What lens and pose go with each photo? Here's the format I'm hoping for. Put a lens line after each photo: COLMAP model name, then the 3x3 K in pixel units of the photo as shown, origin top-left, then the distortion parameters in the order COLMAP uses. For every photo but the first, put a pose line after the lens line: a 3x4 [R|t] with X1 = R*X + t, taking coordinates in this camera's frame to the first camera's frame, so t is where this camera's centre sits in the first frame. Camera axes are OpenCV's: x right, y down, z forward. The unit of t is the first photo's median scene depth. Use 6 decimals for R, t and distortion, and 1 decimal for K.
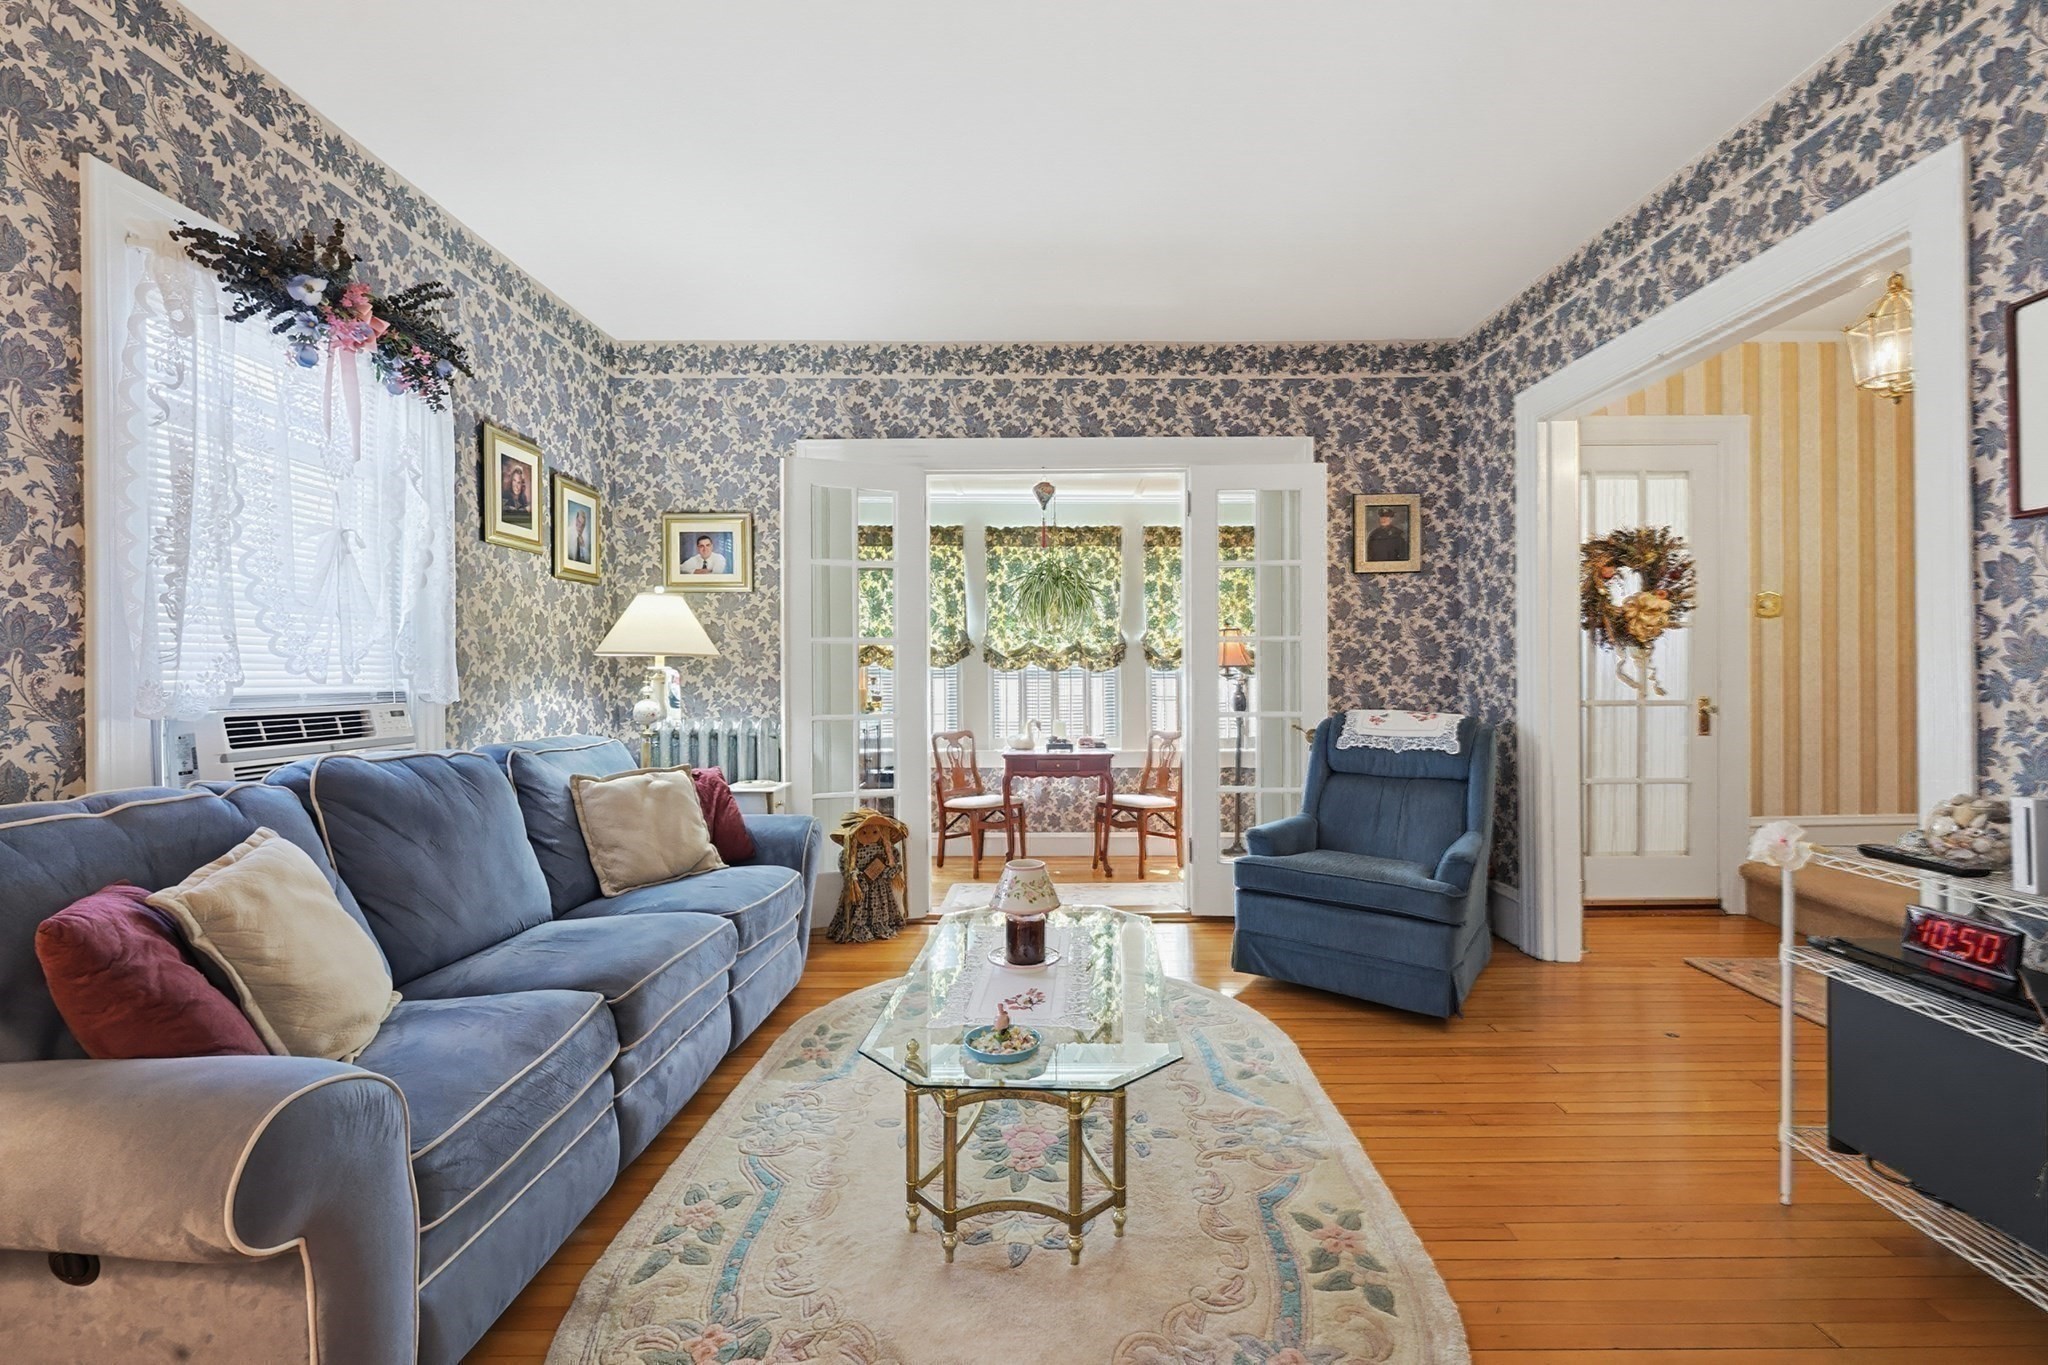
lens RADIAL K [[864.2, 0, 1024.0], [0, 864.2, 682.5], [0, 0, 1]] dist [-0.000921, -0.000062]
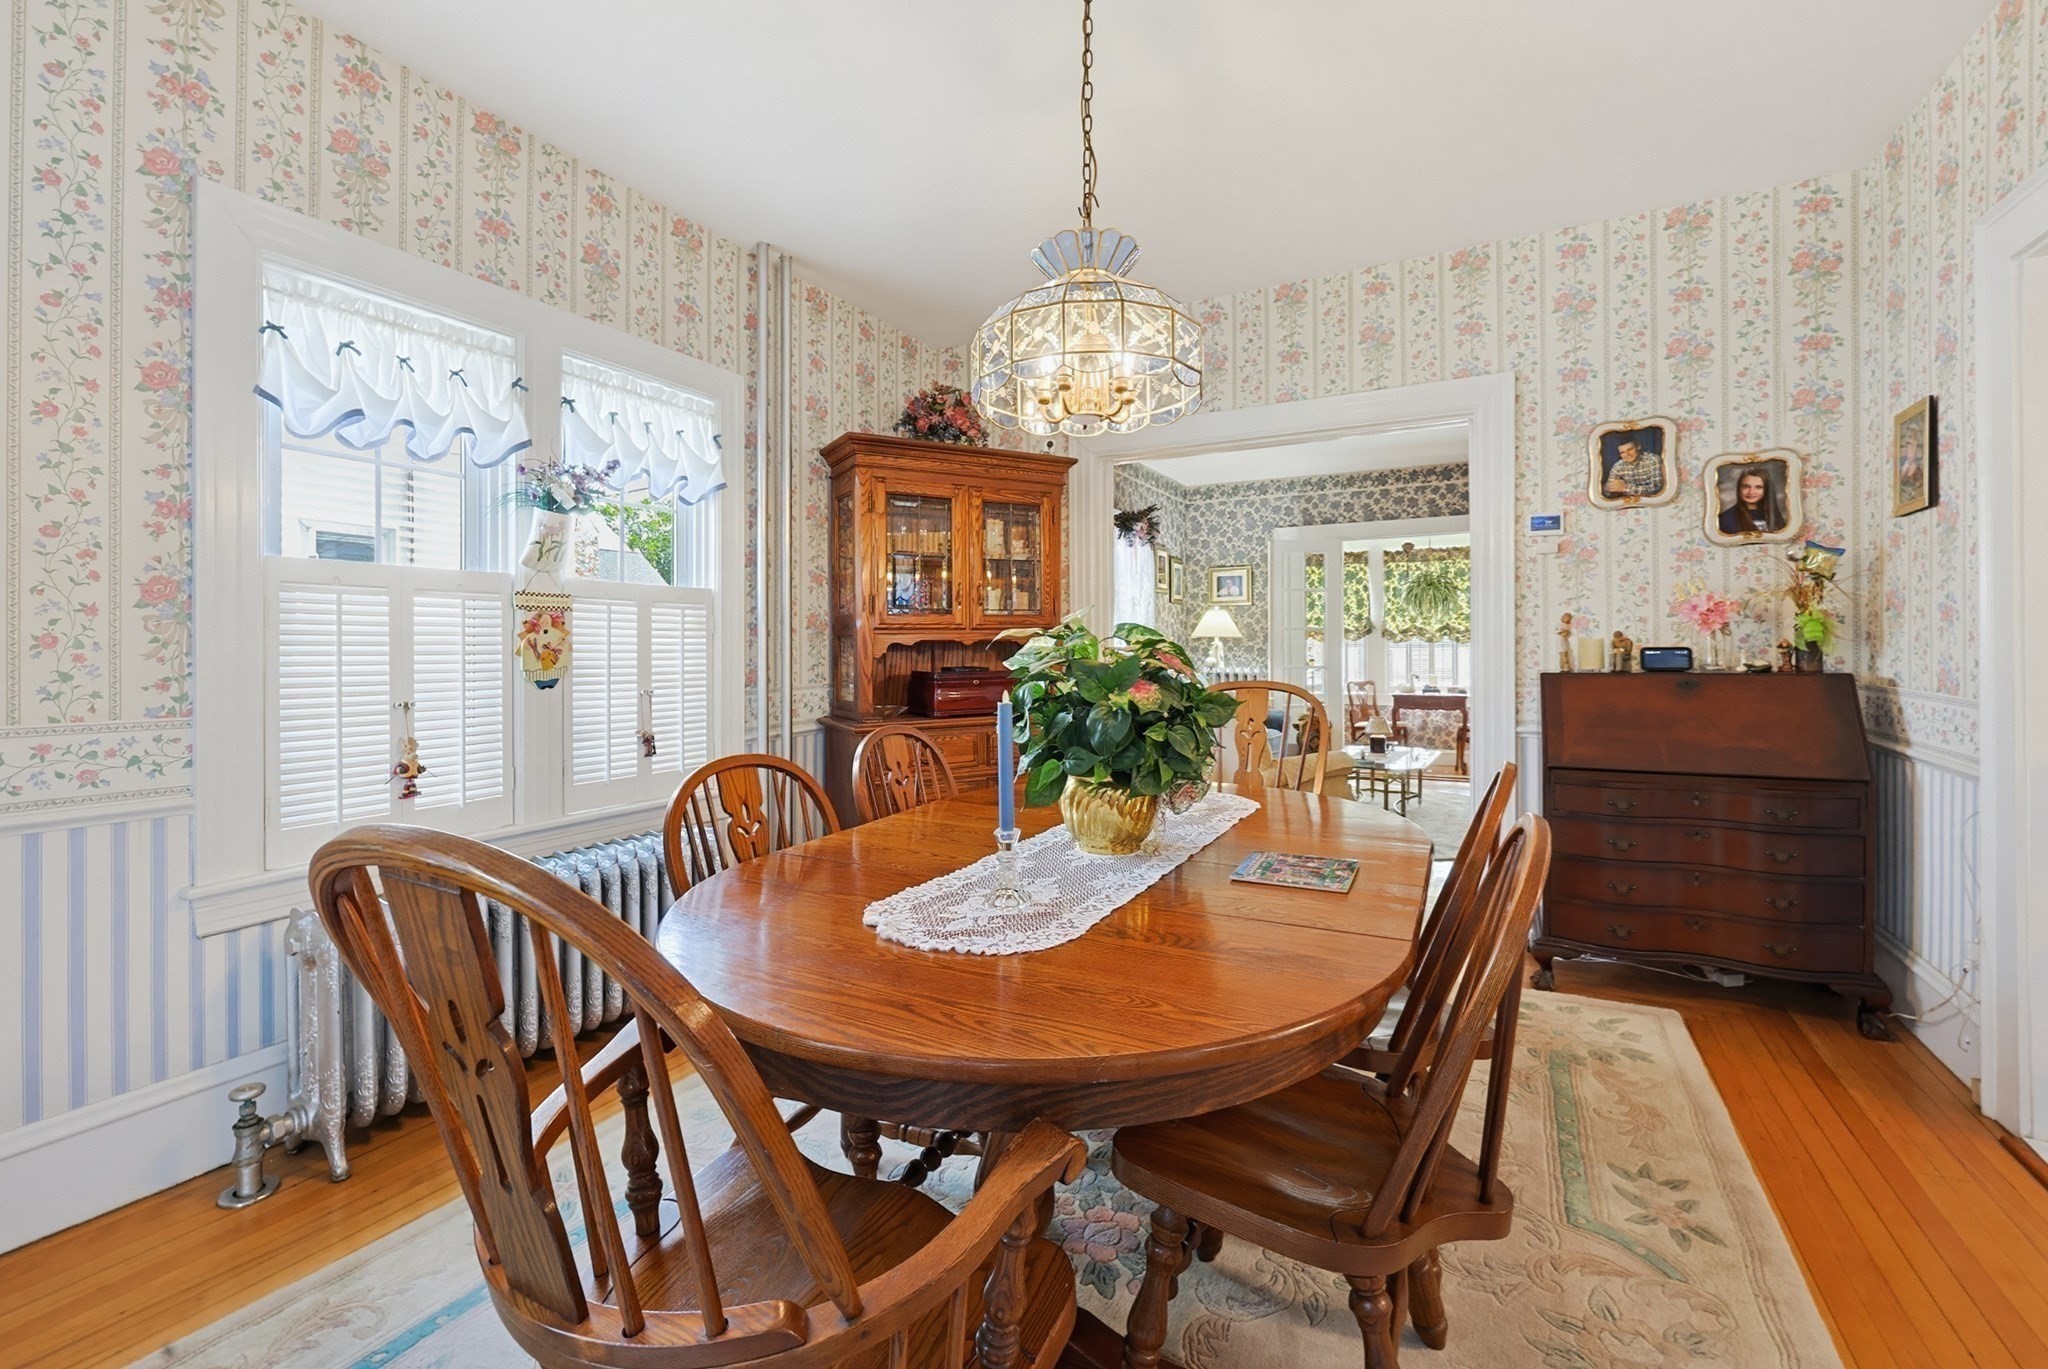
lens RADIAL K [[846.0, 0, 1069.7], [0, 846.0, 651.1], [0, 0, 1]] dist [-0.000719, -0.000024]
pose [[0.908304, 0.001652, -0.418308, 0.124662], [-0.001948, 0.999998, -0.000282, 0.004501], [0.418306, 0.001071, 0.908305, -0.965440]]
